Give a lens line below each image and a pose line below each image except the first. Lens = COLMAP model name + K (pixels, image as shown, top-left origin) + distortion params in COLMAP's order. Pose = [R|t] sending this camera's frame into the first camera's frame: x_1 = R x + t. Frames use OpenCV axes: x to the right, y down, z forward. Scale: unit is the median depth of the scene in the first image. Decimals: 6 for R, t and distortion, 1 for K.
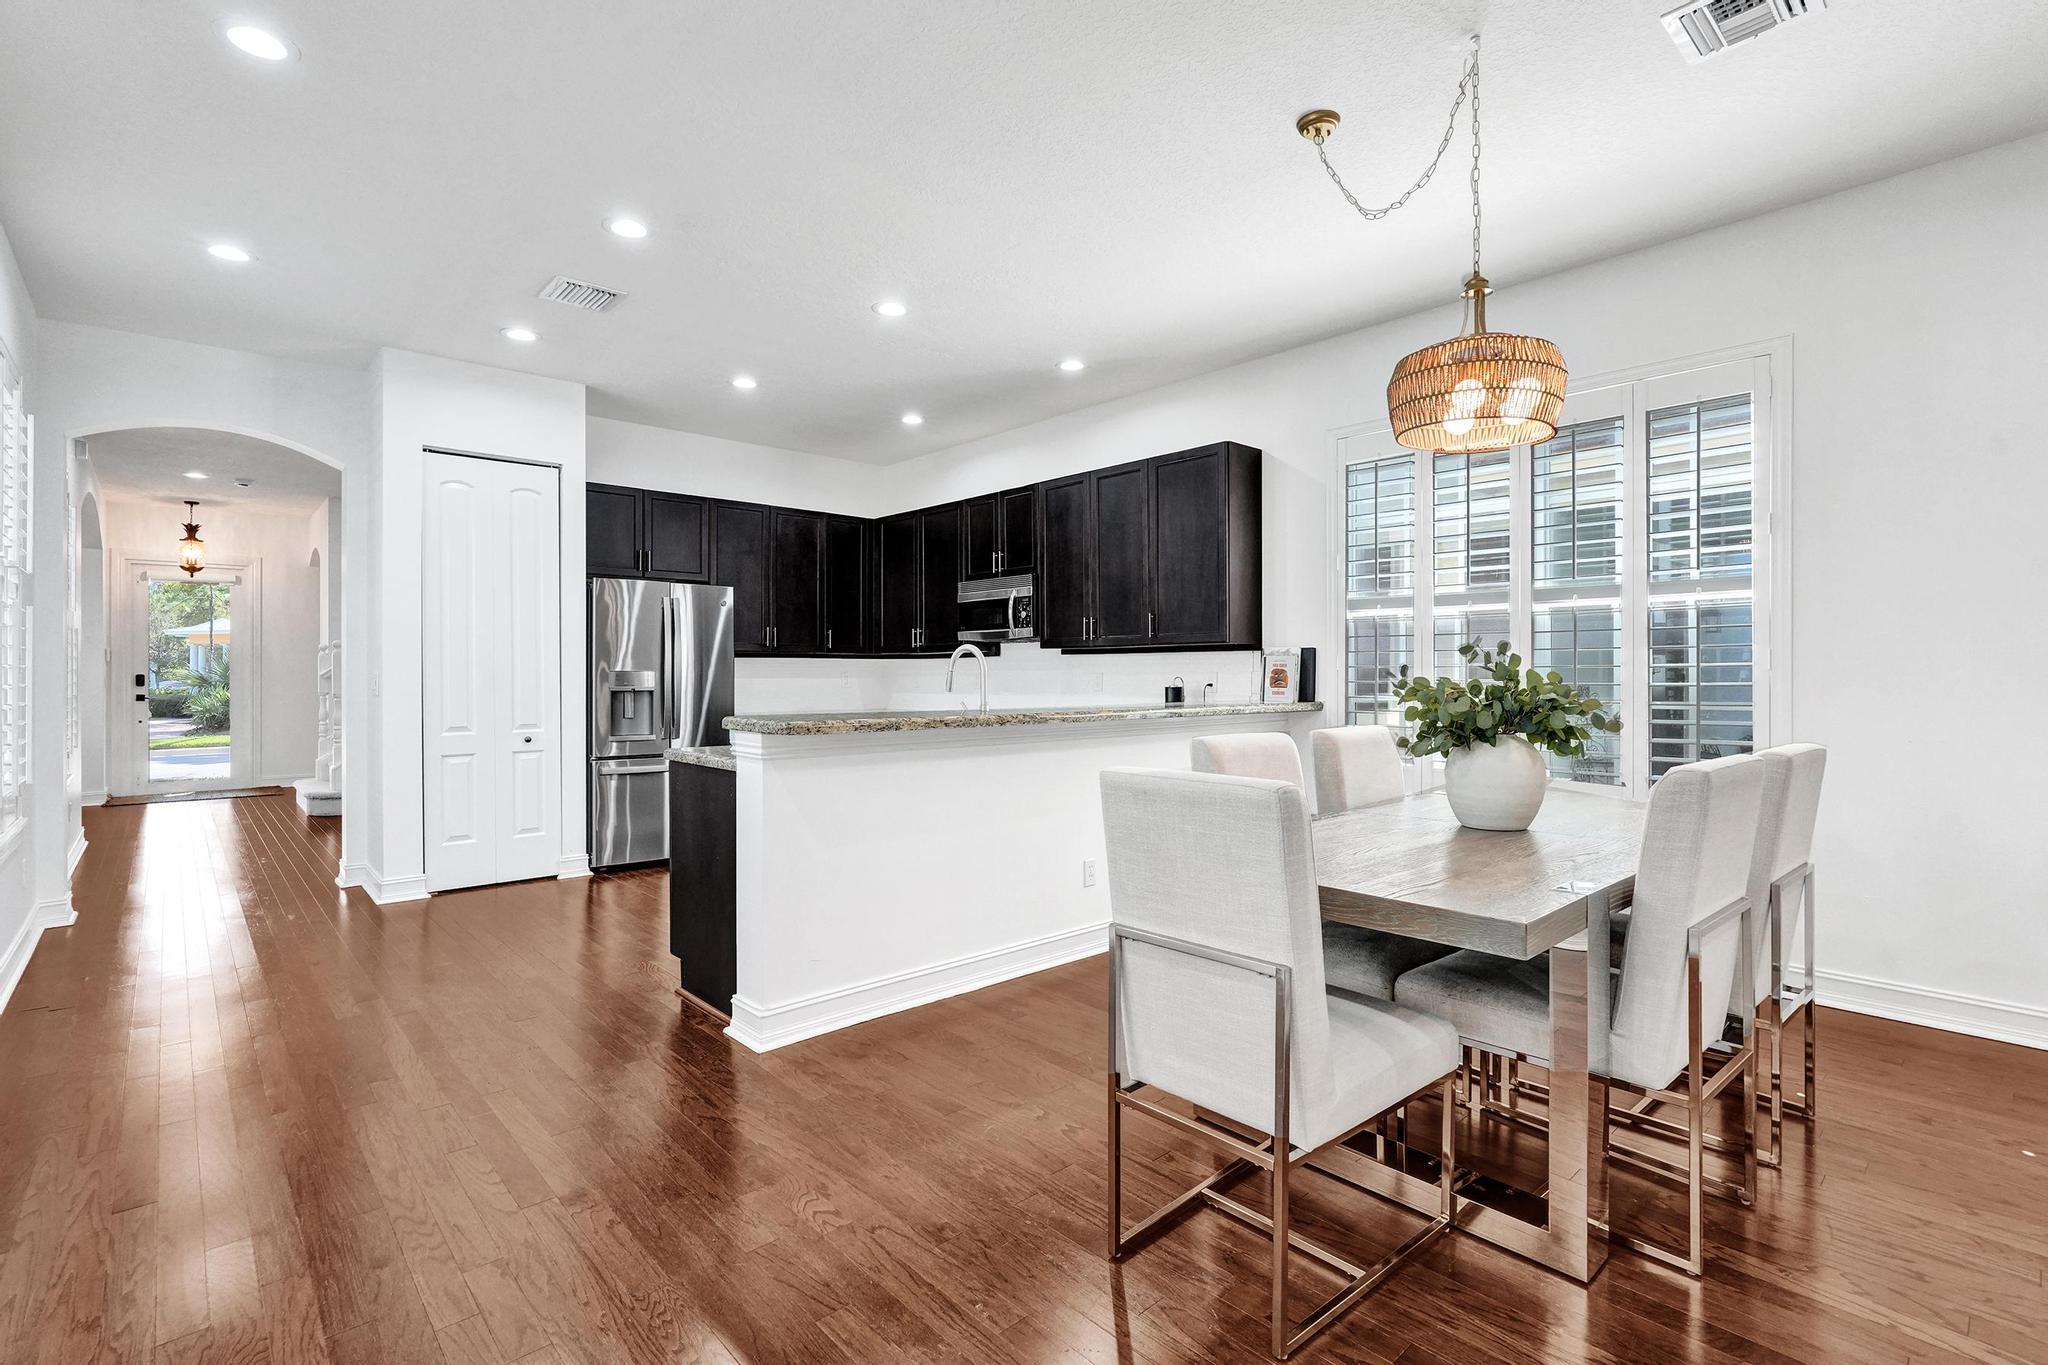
lens RADIAL K [[941.7, 0, 1052.9], [0, 941.7, 678.4], [0, 0, 1]] dist [-0.001588, 0.000146]
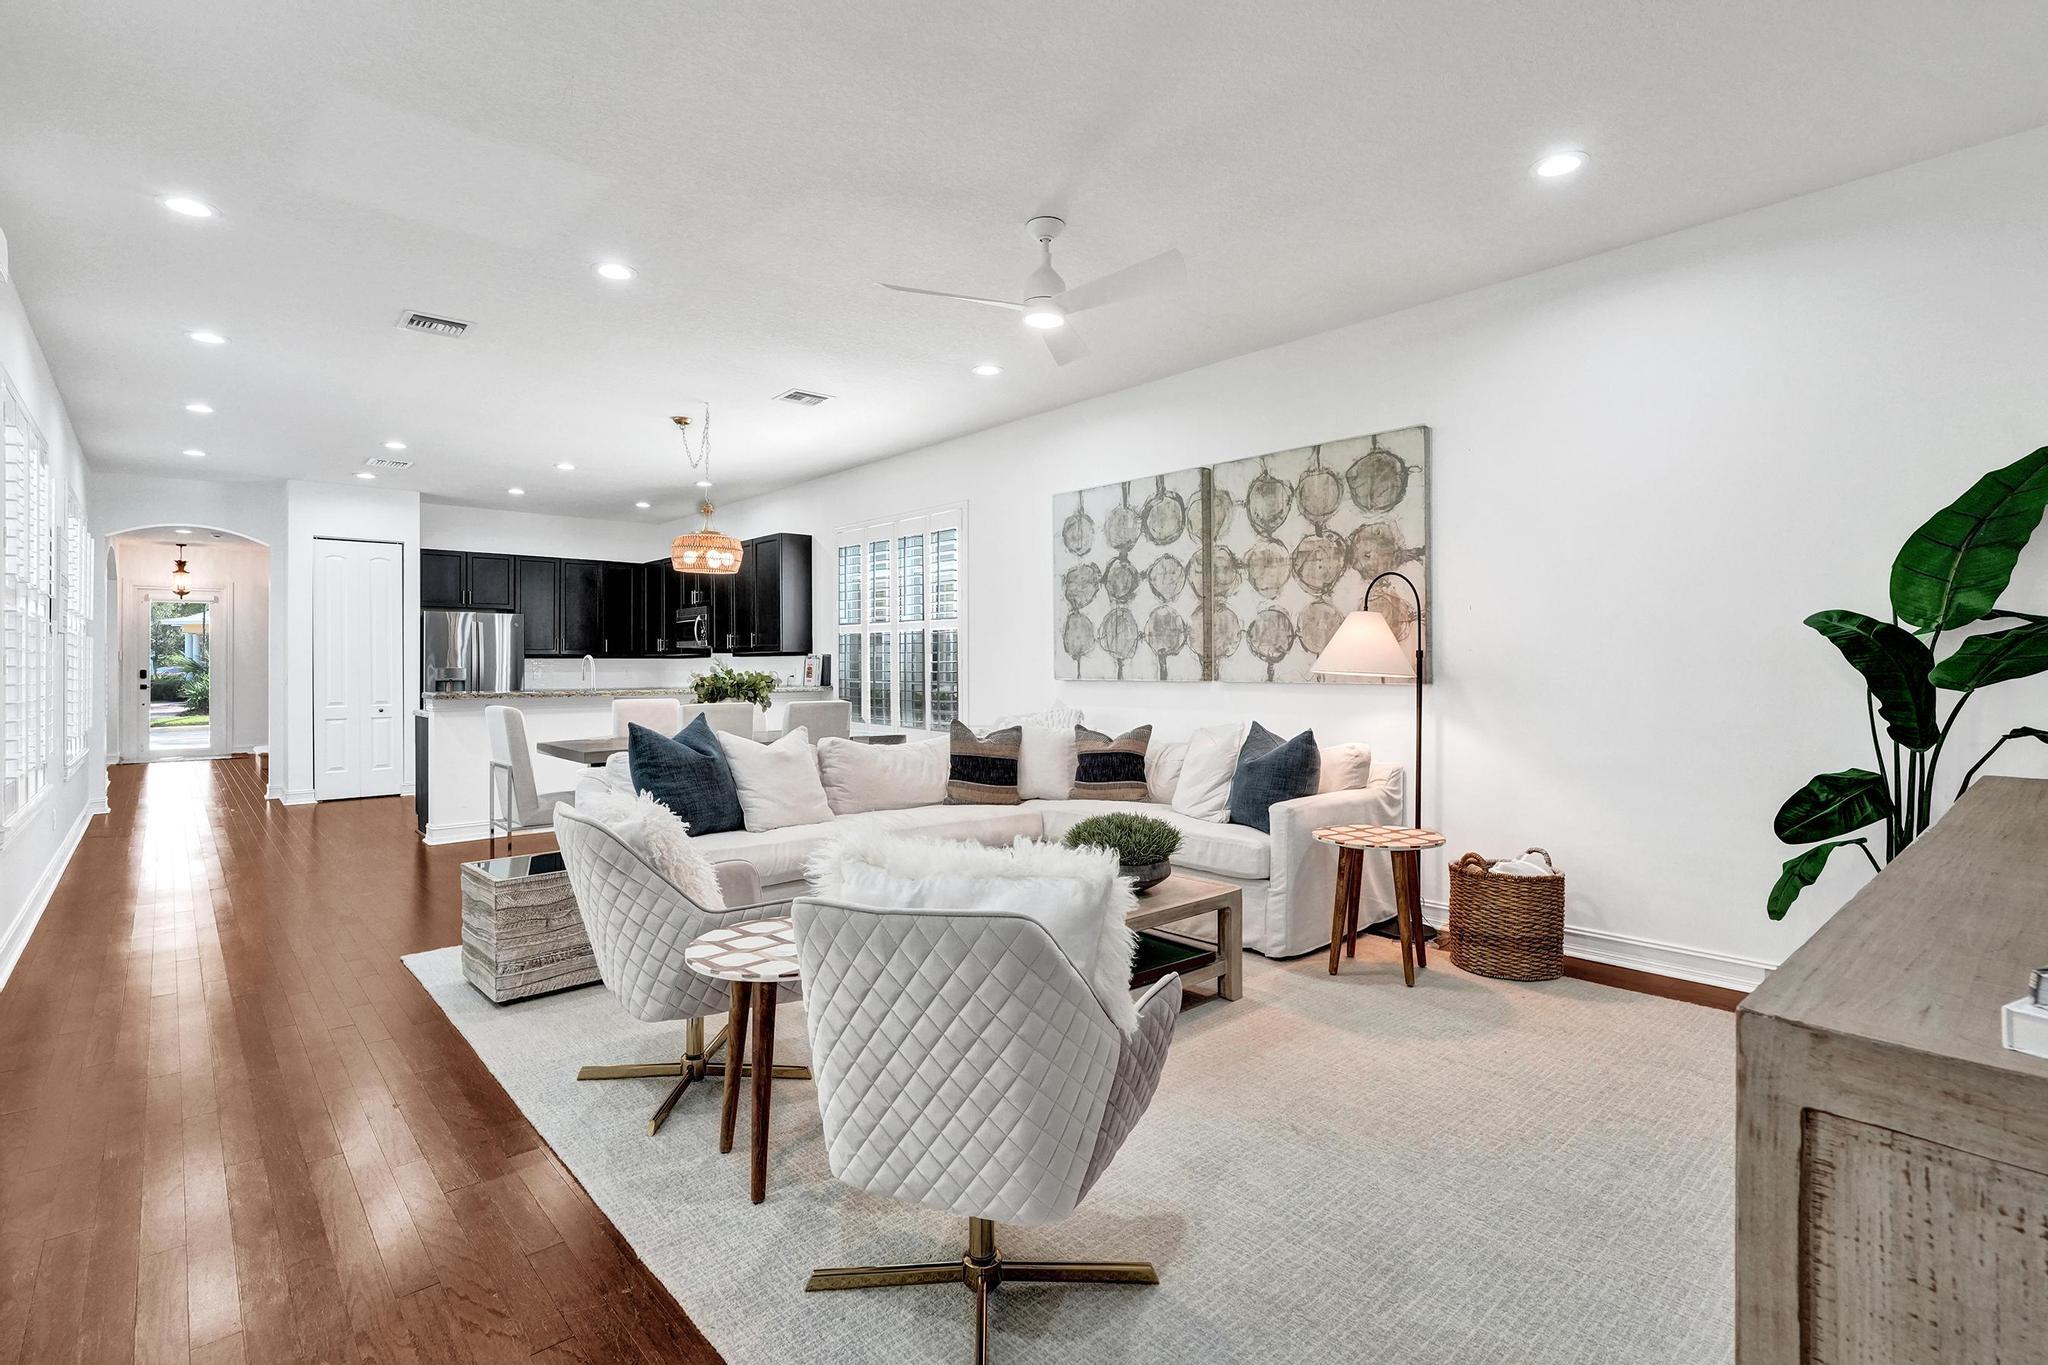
lens RADIAL K [[957.5, 0, 1019.3], [0, 957.5, 667.0], [0, 0, 1]] dist [0.014503, -0.000354]
pose [[0.999492, -0.000605, -0.031858, 0.441757], [0.000464, 0.999990, -0.004411, -0.001780], [0.031860, 0.004394, 0.999483, -0.467460]]
